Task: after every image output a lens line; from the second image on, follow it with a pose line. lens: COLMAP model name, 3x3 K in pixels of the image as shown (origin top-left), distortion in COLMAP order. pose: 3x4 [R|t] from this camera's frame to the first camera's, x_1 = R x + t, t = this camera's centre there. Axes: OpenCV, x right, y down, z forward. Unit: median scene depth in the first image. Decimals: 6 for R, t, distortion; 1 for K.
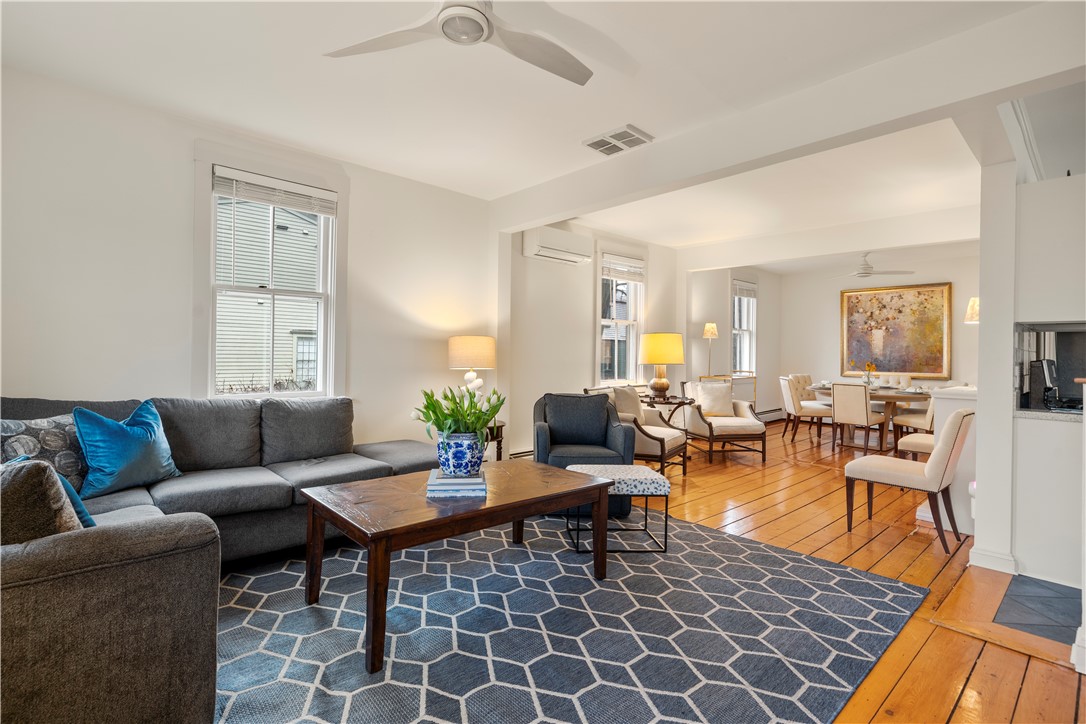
lens RADIAL K [[510.1, 0, 541.5], [0, 510.1, 350.9], [0, 0, 1]] dist [0.014167, -0.000067]
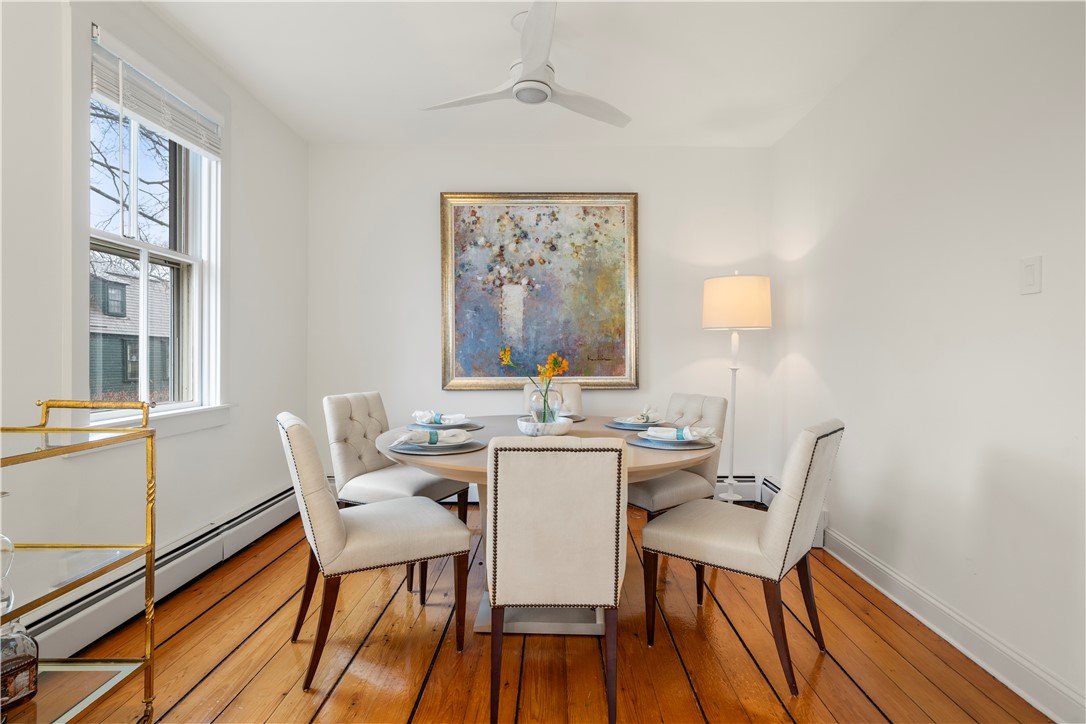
lens RADIAL K [[541.1, 0, 559.7], [0, 541.1, 355.9], [0, 0, 1]] dist [0.001083, -0.000066]
pose [[0.671764, -0.012614, 0.740658, 0.350822], [0.006675, 0.999917, 0.010976, 0.018369], [-0.740735, -0.002429, 0.671793, 0.696845]]
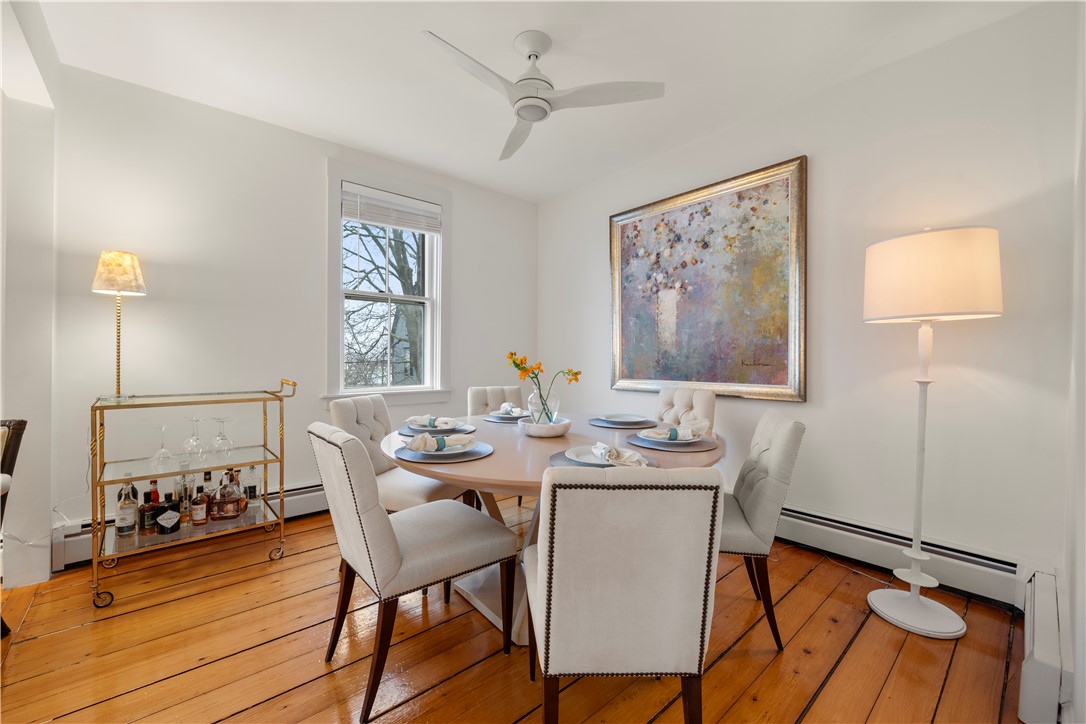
lens RADIAL K [[436.9, 0, 537.1], [0, 436.9, 362.0], [0, 0, 1]] dist [0.000237, -0.000056]
pose [[0.999081, -0.006617, -0.042357, 0.598106], [0.007051, 0.999924, 0.010109, 0.020767], [0.042287, -0.010398, 0.999051, 0.647962]]
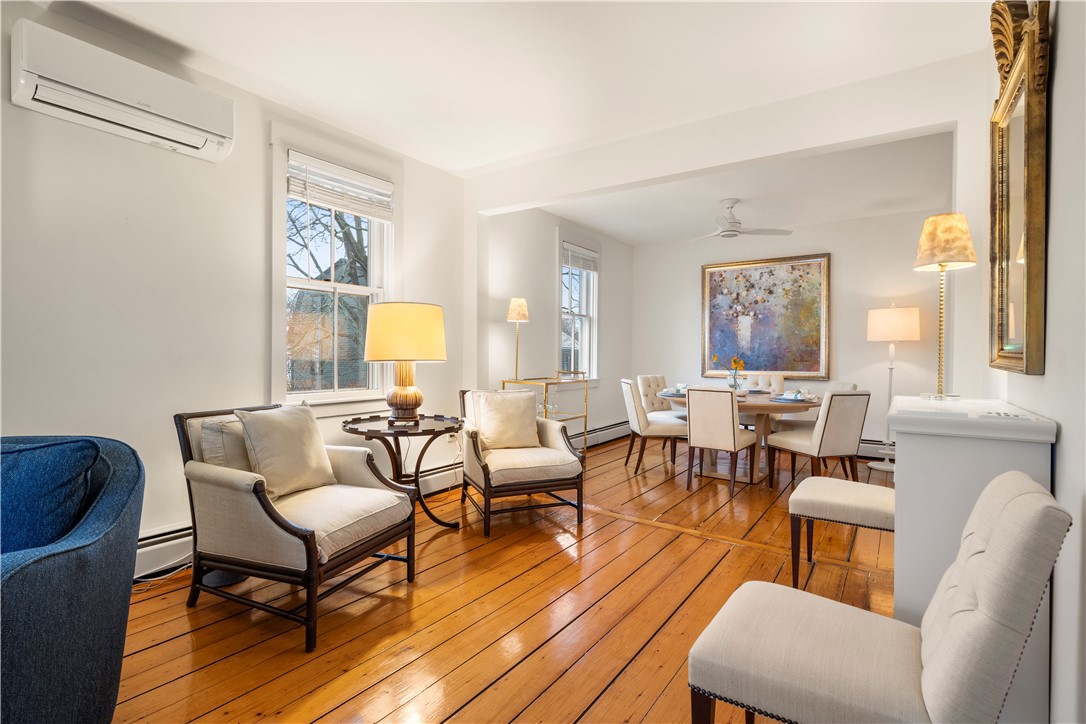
lens RADIAL K [[520.0, 0, 543.0], [0, 520.0, 362.0], [0, 0, 1]] dist [0.019493, 0.000018]
pose [[0.975110, -0.007024, 0.221611, 0.201111], [0.003539, 0.999864, 0.016118, 0.015133], [-0.221694, -0.014932, 0.975002, 0.327421]]
